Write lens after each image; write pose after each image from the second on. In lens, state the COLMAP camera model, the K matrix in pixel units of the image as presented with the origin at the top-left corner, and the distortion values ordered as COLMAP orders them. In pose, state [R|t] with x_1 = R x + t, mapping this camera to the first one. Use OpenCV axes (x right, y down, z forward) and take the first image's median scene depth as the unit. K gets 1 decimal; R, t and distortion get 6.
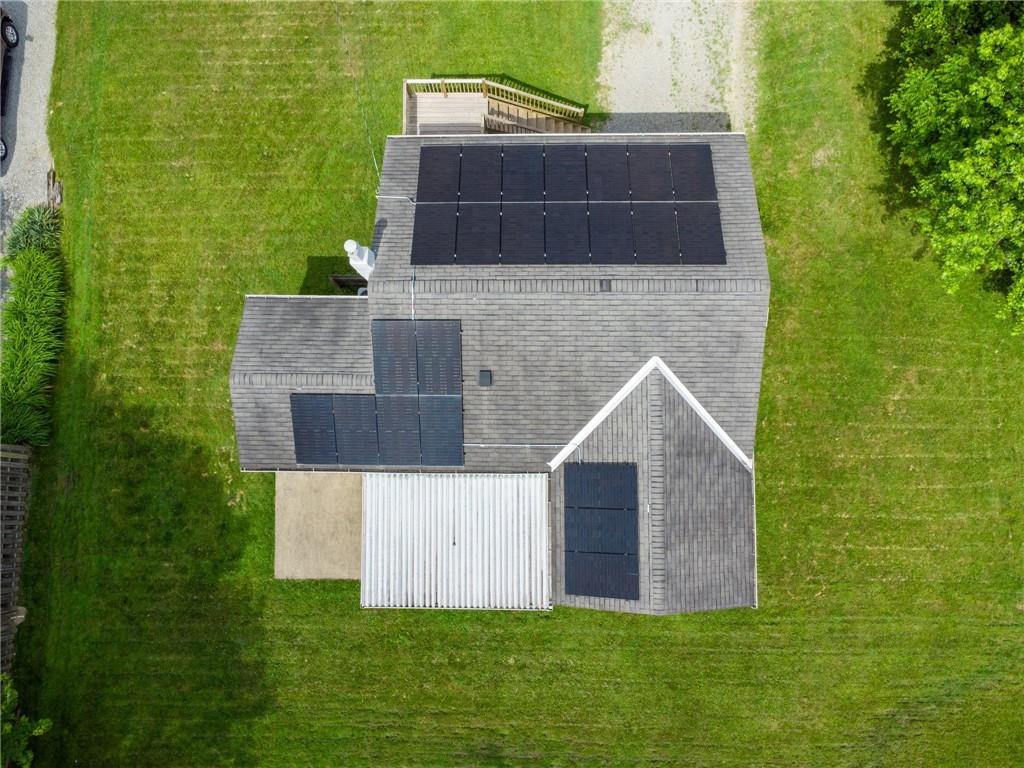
lens RADIAL K [[752.9, 0, 512.0], [0, 752.9, 384.0], [0, 0, 1]] dist [0.007192, -0.005202]
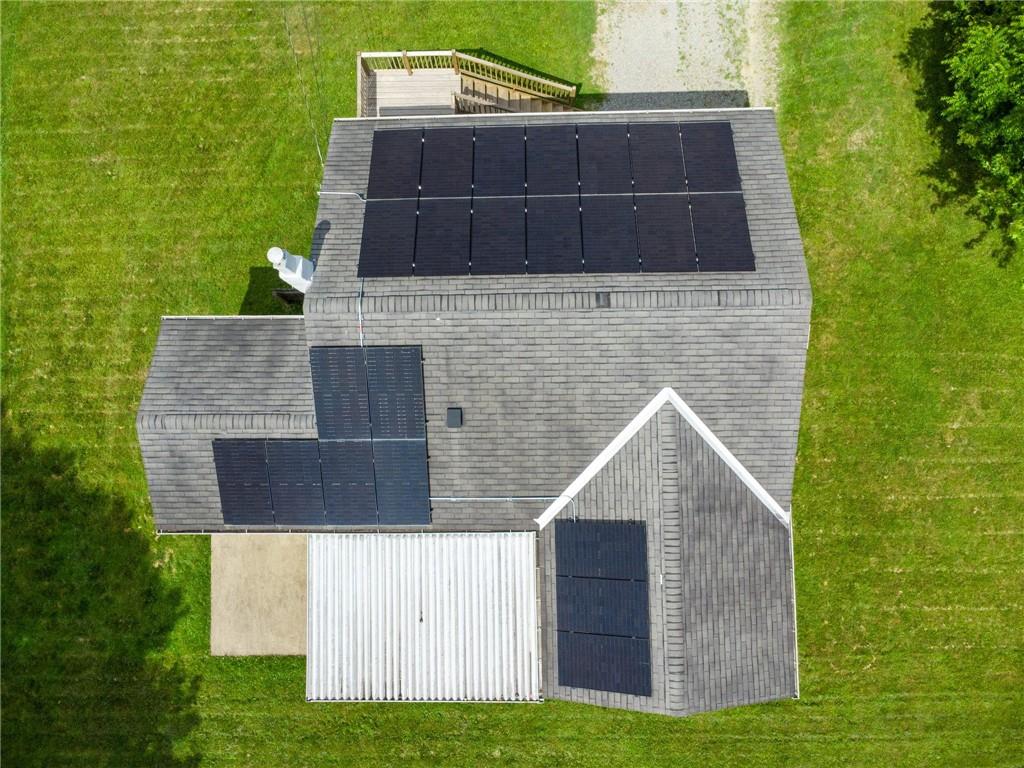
lens RADIAL K [[752.9, 0, 512.0], [0, 752.9, 384.0], [0, 0, 1]] dist [0.007192, -0.005202]
pose [[0.999885, -0.014369, -0.004842, 0.025396], [0.014355, 0.999893, -0.002890, -0.033842], [0.004883, 0.002821, 0.999984, 0.170574]]
